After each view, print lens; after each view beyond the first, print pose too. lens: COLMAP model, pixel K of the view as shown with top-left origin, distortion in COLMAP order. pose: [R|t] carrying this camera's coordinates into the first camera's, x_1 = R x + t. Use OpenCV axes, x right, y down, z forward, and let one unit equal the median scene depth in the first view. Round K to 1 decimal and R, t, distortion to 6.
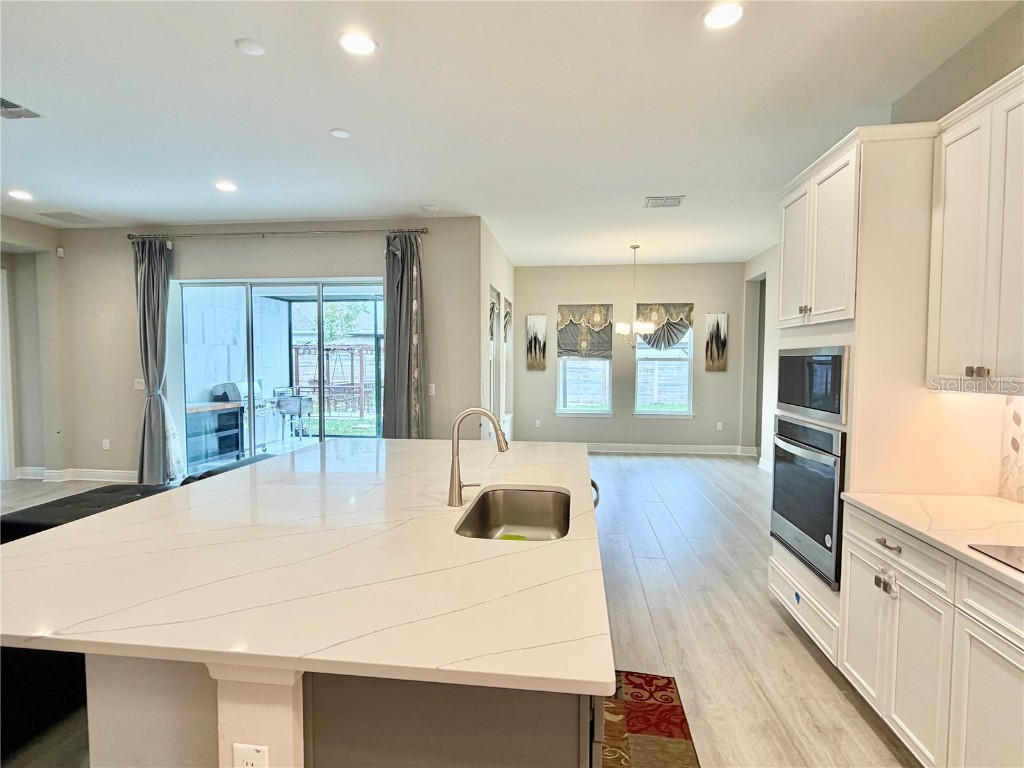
lens RADIAL K [[517.6, 0, 509.0], [0, 517.6, 386.4], [0, 0, 1]] dist [-0.018870, 0.000156]
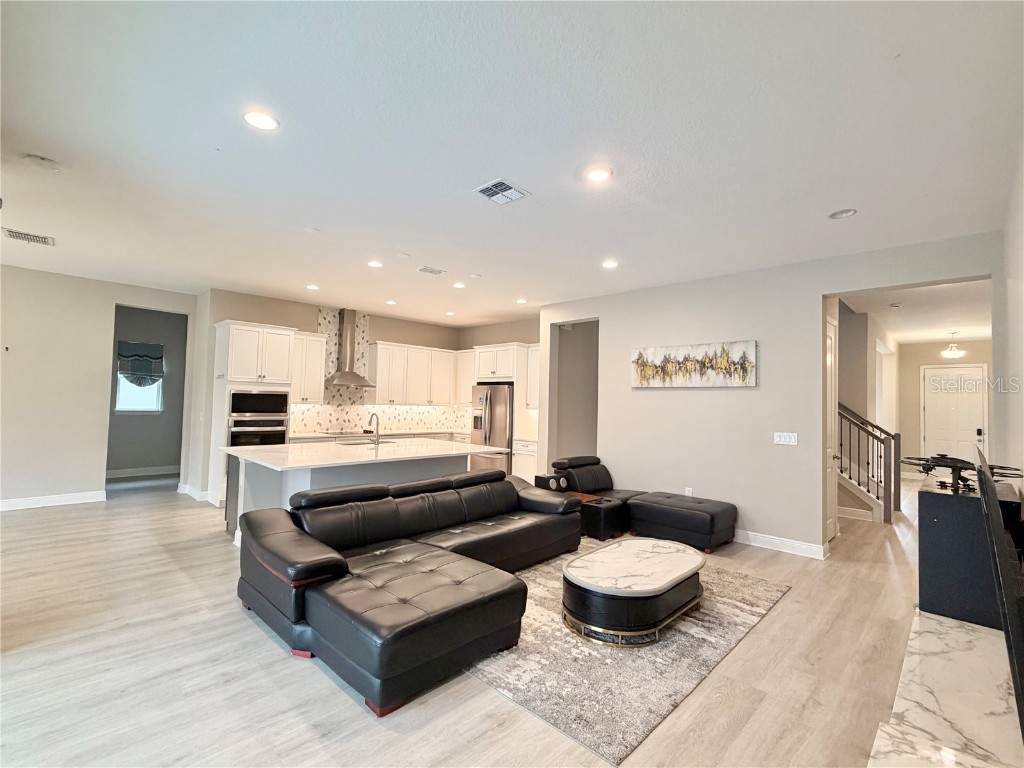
lens RADIAL K [[470.1, 0, 510.6], [0, 470.1, 382.4], [0, 0, 1]] dist [-0.002884, -0.000587]
pose [[-0.794211, 0.005602, 0.607616, -0.629521], [0.007159, 0.999974, 0.000138, -0.035162], [-0.607599, 0.004460, -0.794231, 0.691902]]
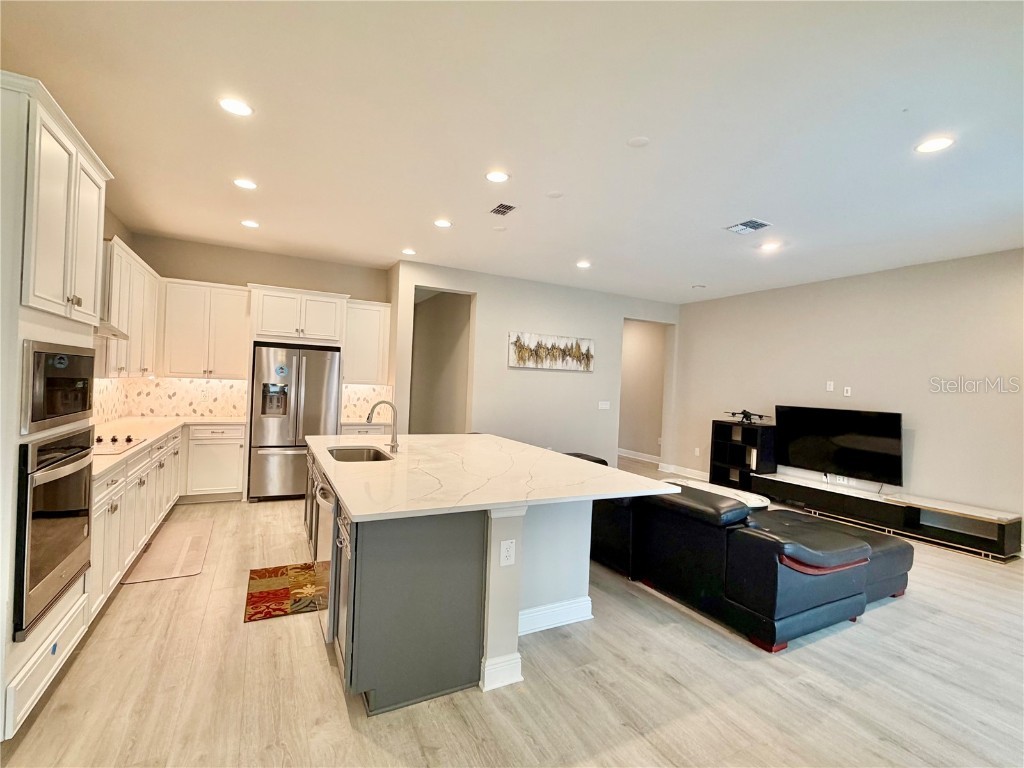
lens RADIAL K [[470.1, 0, 507.1], [0, 470.1, 386.2], [0, 0, 1]] dist [-0.002884, -0.000587]
pose [[-0.824479, -0.032090, -0.564982, 0.134357], [-0.071695, 0.996269, 0.048037, -0.030571], [0.561333, 0.080112, -0.823703, 0.661007]]
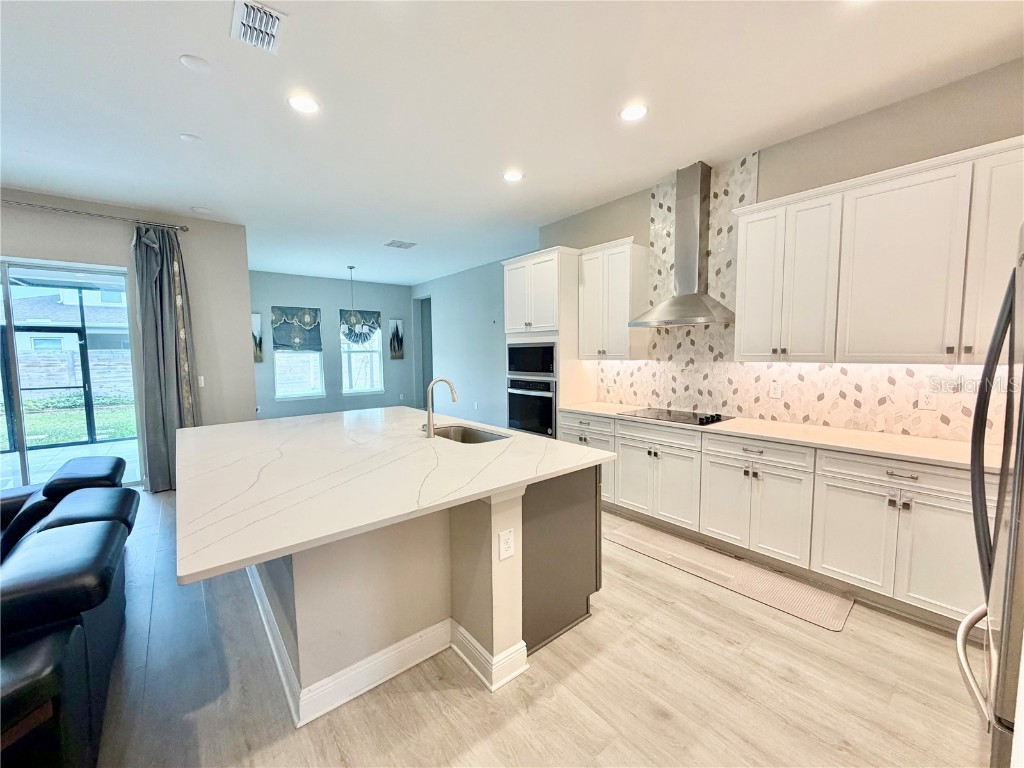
lens RADIAL K [[404.4, 0, 512.7], [0, 404.4, 381.9], [0, 0, 1]] dist [-0.003213, 0.000050]
pose [[0.681496, -0.064826, 0.728945, -0.213681], [0.050658, 0.997858, 0.041380, 0.003446], [-0.730066, 0.008727, 0.683321, -0.020412]]
